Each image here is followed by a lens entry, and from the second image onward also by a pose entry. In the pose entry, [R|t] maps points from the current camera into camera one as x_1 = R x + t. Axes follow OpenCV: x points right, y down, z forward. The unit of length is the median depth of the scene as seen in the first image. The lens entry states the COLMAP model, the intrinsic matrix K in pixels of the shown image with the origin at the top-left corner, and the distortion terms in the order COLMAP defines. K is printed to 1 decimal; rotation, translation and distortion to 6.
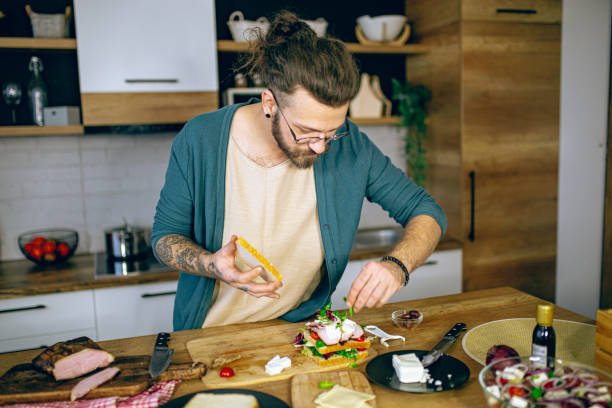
lens RADIAL K [[591.0, 0, 306.0], [0, 591.0, 204.0], [0, 0, 1]] dist [-0.056885, 0.097095]
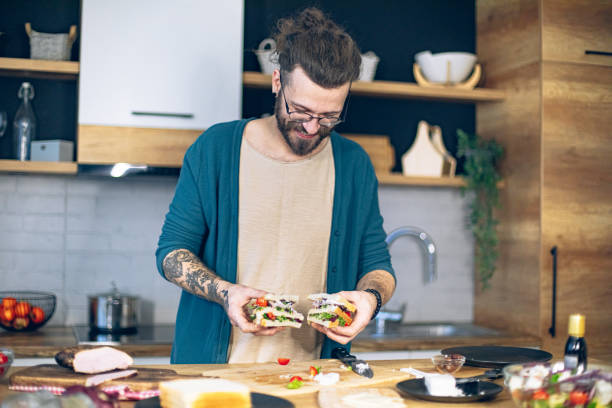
lens RADIAL K [[903.4, 0, 306.0], [0, 903.4, 204.0], [0, 0, 1]] dist [-0.135430, 0.072826]
pose [[0.997891, 0.047578, -0.044161, 0.001126], [-0.053782, 0.986915, -0.152010, 0.088570], [0.036351, 0.154064, 0.987392, -0.205394]]
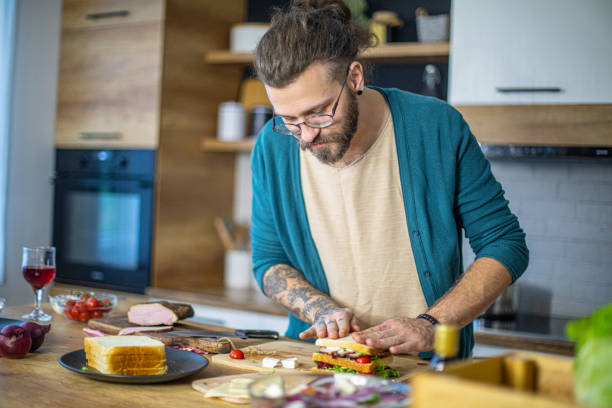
lens RADIAL K [[903.4, 0, 306.0], [0, 903.4, 204.0], [0, 0, 1]] dist [-0.135430, 0.072826]
pose [[0.643794, 0.073260, -0.761684, 0.421632], [-0.165793, 0.985116, -0.045382, 0.038081], [0.747022, 0.155499, 0.646358, 0.036522]]
